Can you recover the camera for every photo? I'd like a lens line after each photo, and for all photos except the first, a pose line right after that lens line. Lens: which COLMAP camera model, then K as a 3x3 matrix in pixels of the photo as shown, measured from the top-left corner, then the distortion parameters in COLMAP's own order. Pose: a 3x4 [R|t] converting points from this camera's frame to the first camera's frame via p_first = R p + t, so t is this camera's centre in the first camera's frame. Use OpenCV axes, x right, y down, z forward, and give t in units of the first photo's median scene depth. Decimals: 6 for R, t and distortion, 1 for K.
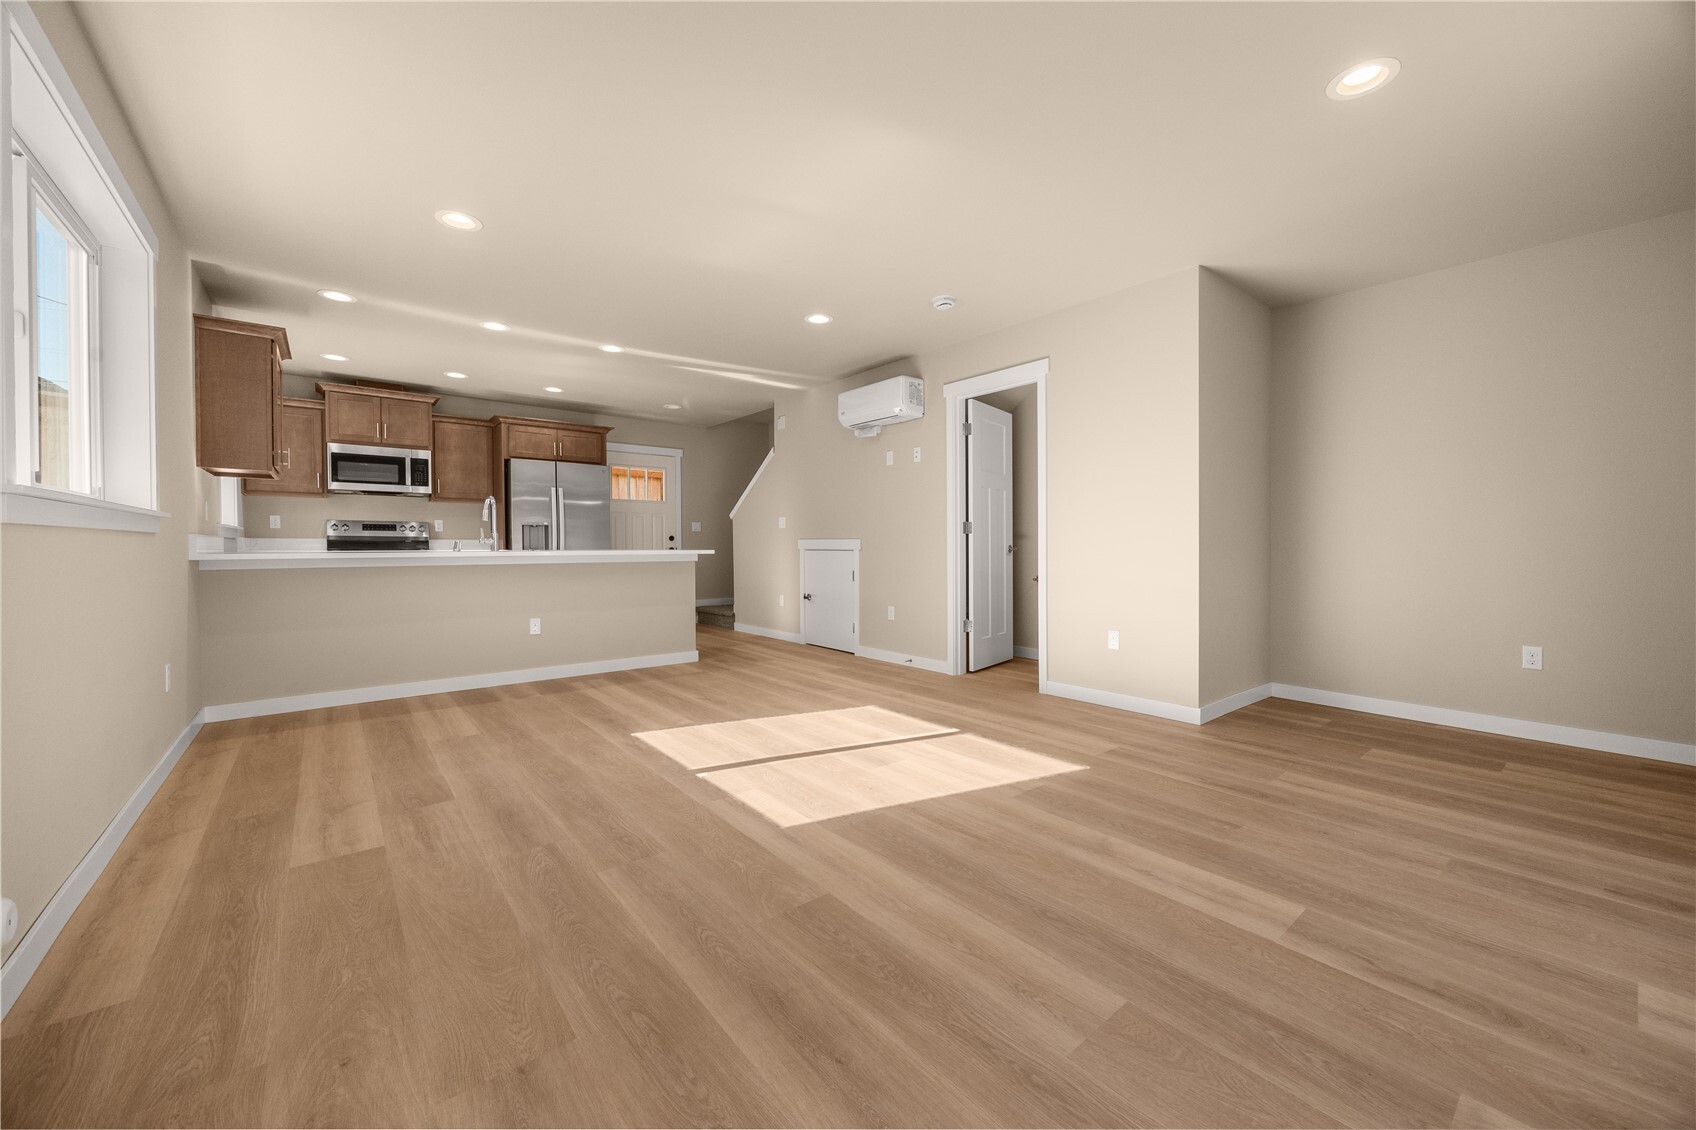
lens RADIAL K [[645.3, 0, 849.0], [0, 645.3, 553.8], [0, 0, 1]] dist [-0.000638, -0.000394]
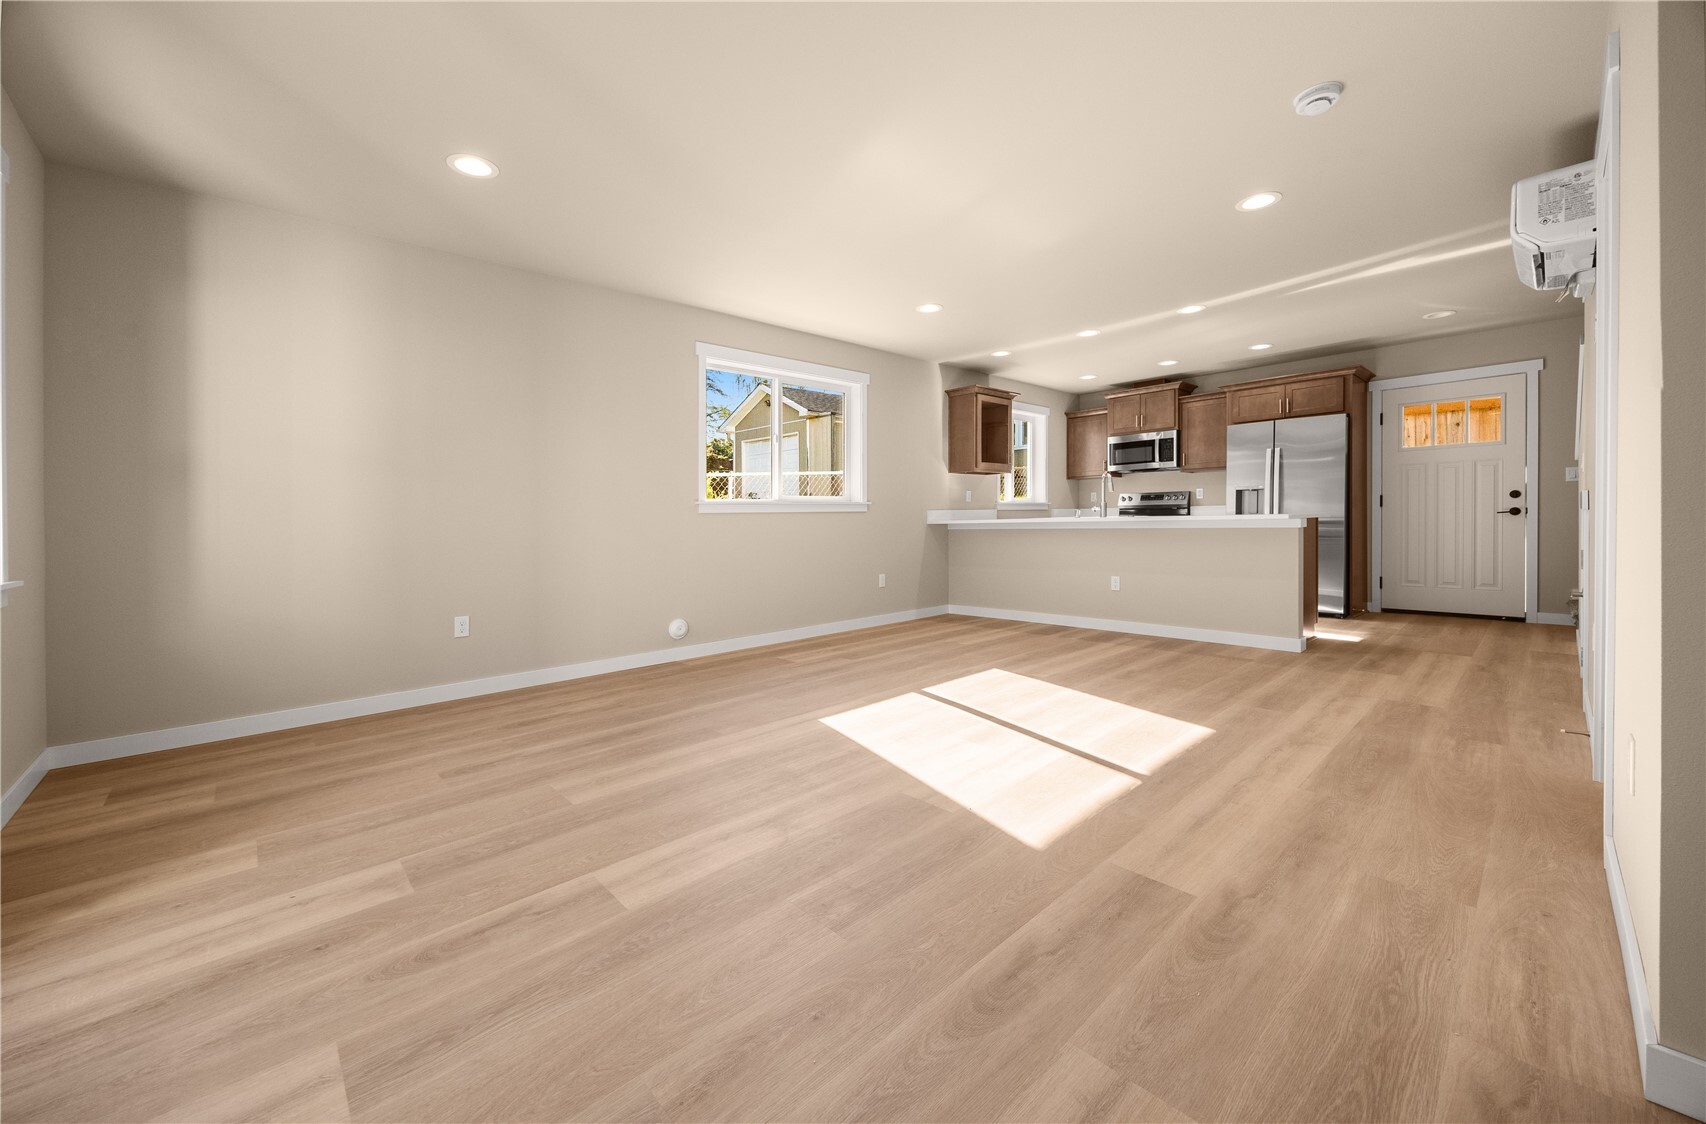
lens RADIAL K [[649.1, 0, 885.5], [0, 649.1, 538.4], [0, 0, 1]] dist [-0.000638, -0.000394]
pose [[0.096677, 0.030055, -0.994862, 0.636358], [0.008365, 0.999484, 0.031008, -0.006686], [0.995281, -0.011320, 0.096376, 0.490767]]
